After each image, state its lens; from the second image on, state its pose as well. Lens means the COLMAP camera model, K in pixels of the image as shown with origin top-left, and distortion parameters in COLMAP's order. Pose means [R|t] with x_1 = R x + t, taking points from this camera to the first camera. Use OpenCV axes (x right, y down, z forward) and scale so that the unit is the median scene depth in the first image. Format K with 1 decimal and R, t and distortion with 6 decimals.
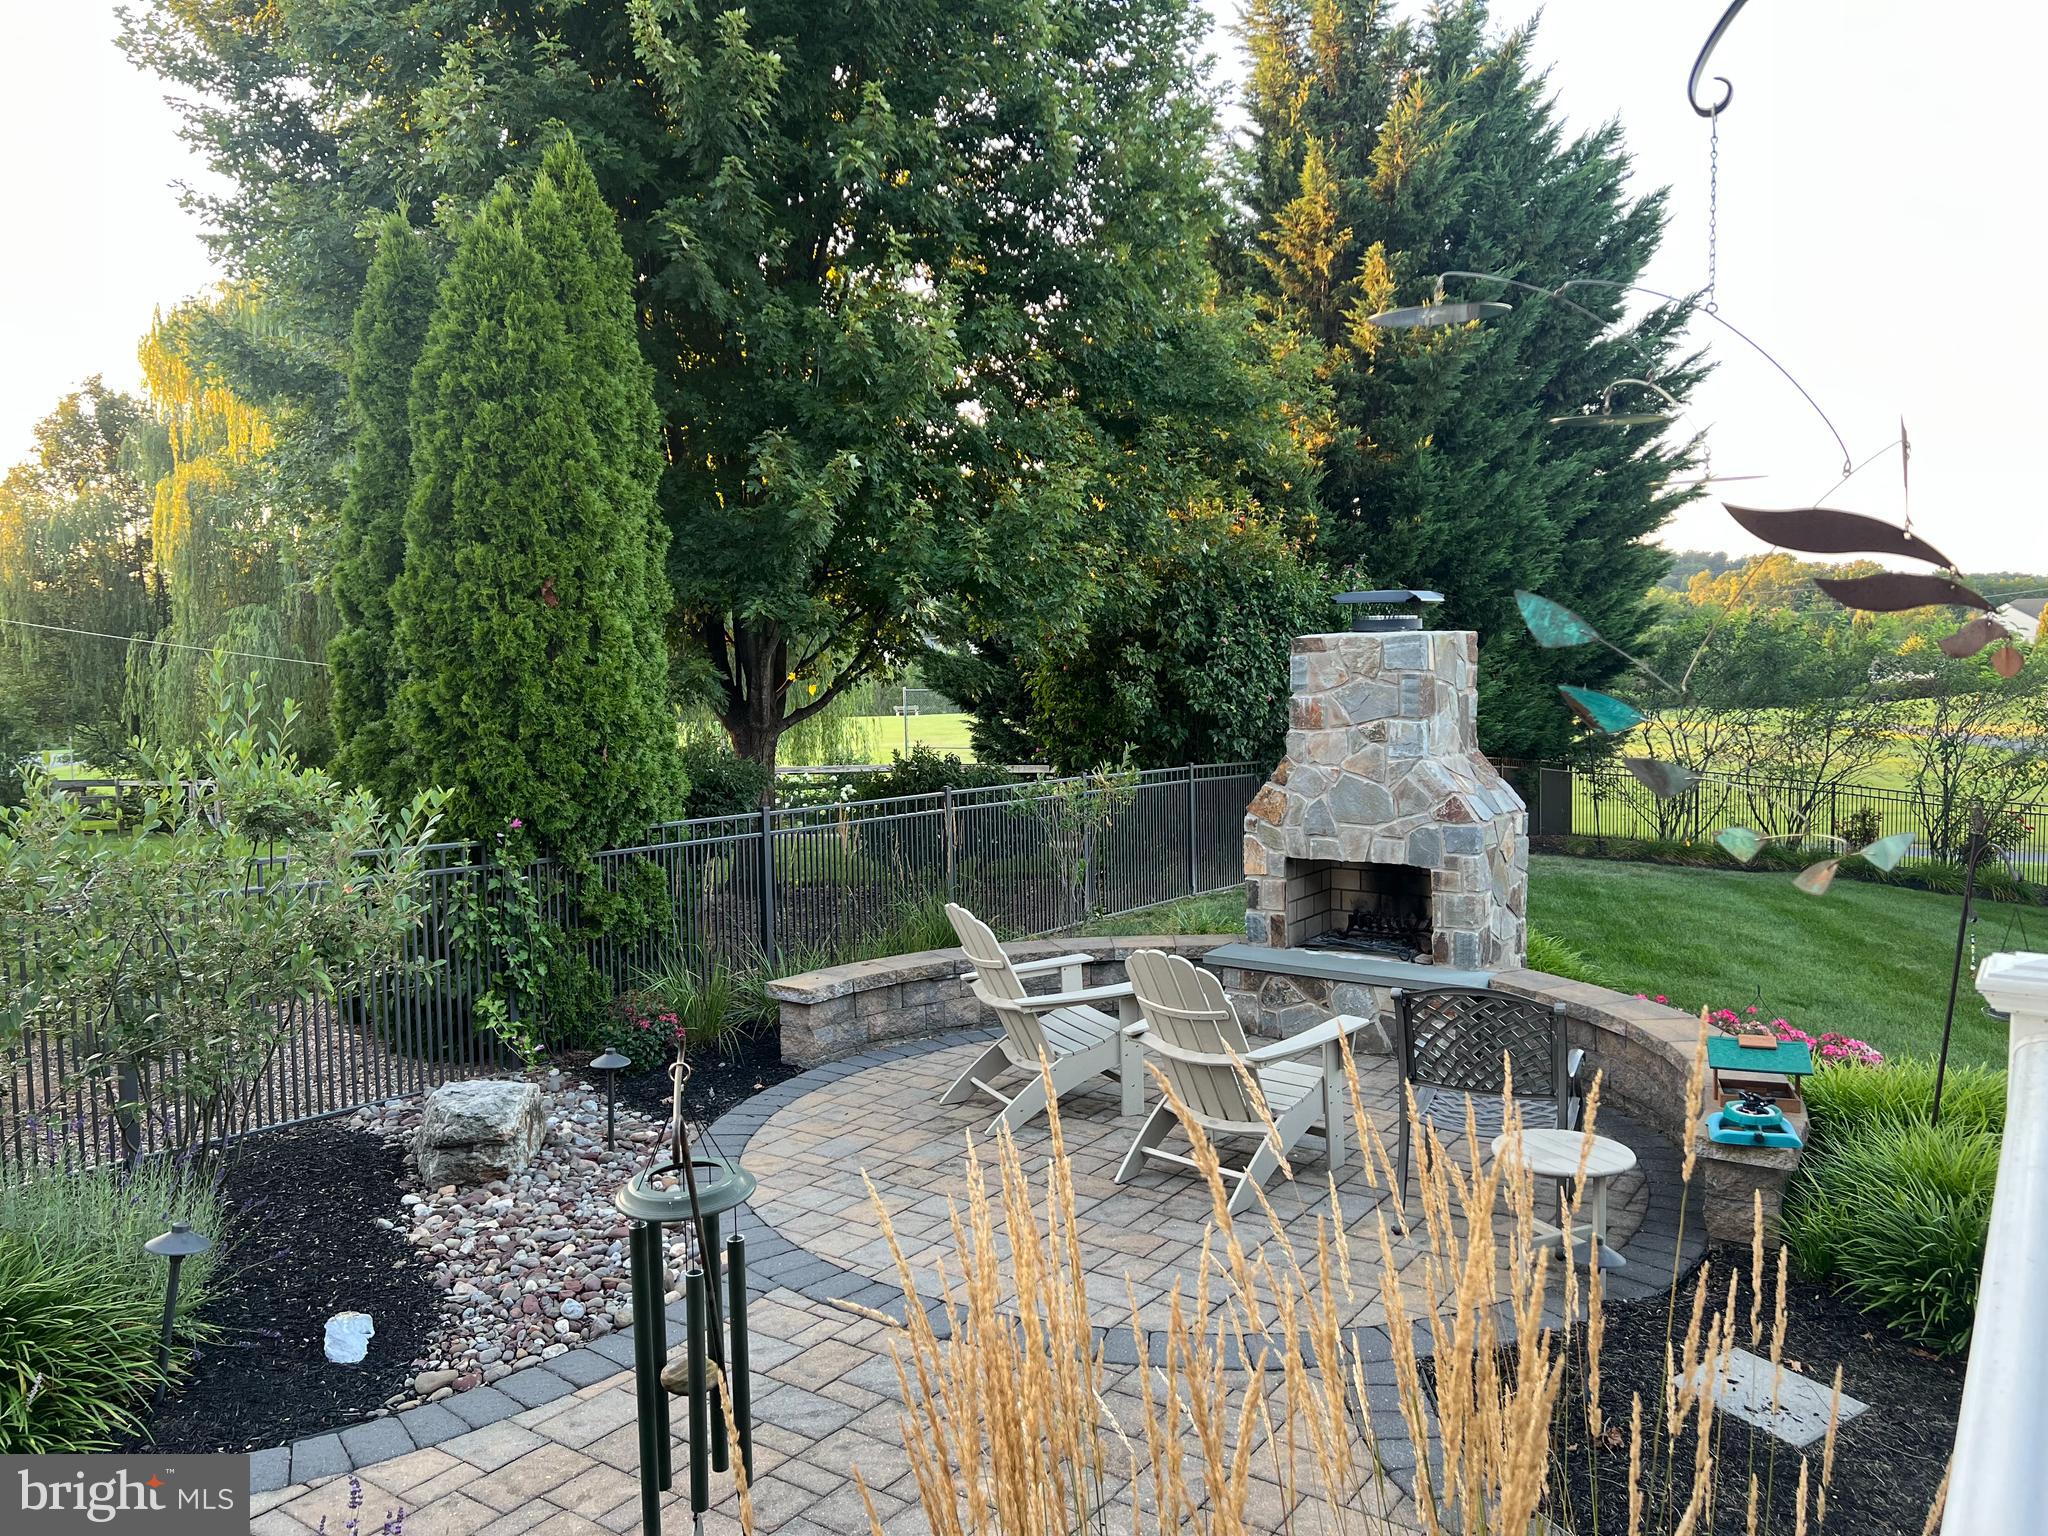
lens RADIAL K [[1494.1, 0, 1023.9], [0, 1494.1, 810.6], [0, 0, 1]] dist [0.003221, -0.001193]
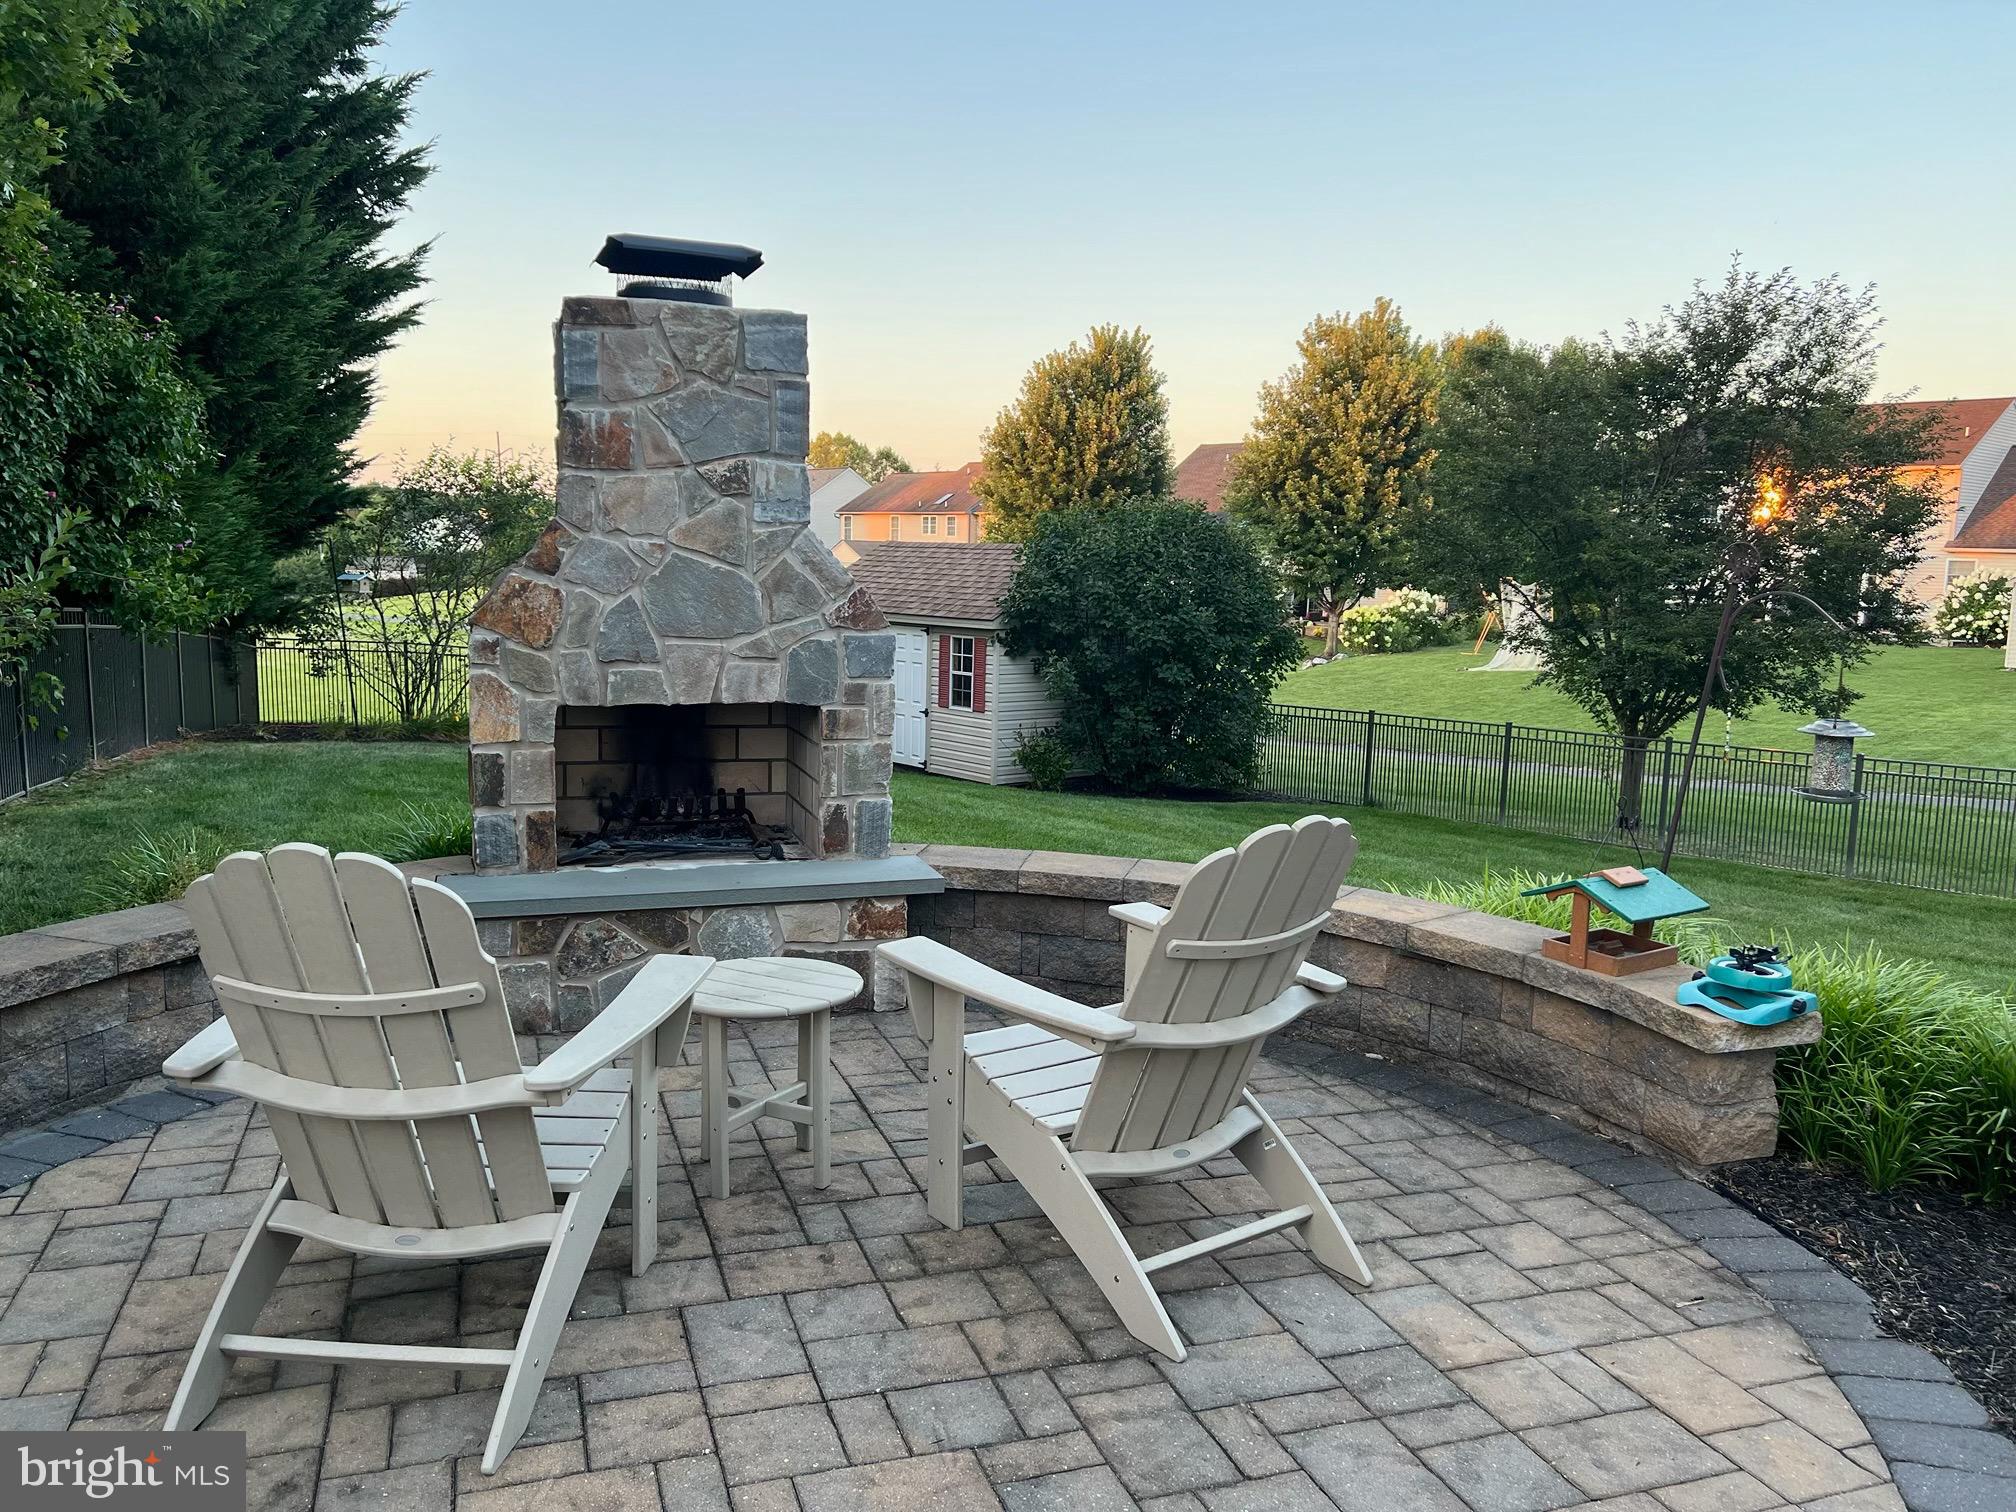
lens RADIAL K [[1470.7, 0, 1007.9], [0, 1470.7, 797.9], [0, 0, 1]] dist [0.003221, -0.001193]
pose [[0.581720, -0.098533, 0.807399, -0.174539], [0.051881, 0.995109, 0.084061, 0.028377], [-0.811733, -0.007012, 0.583987, 0.555551]]
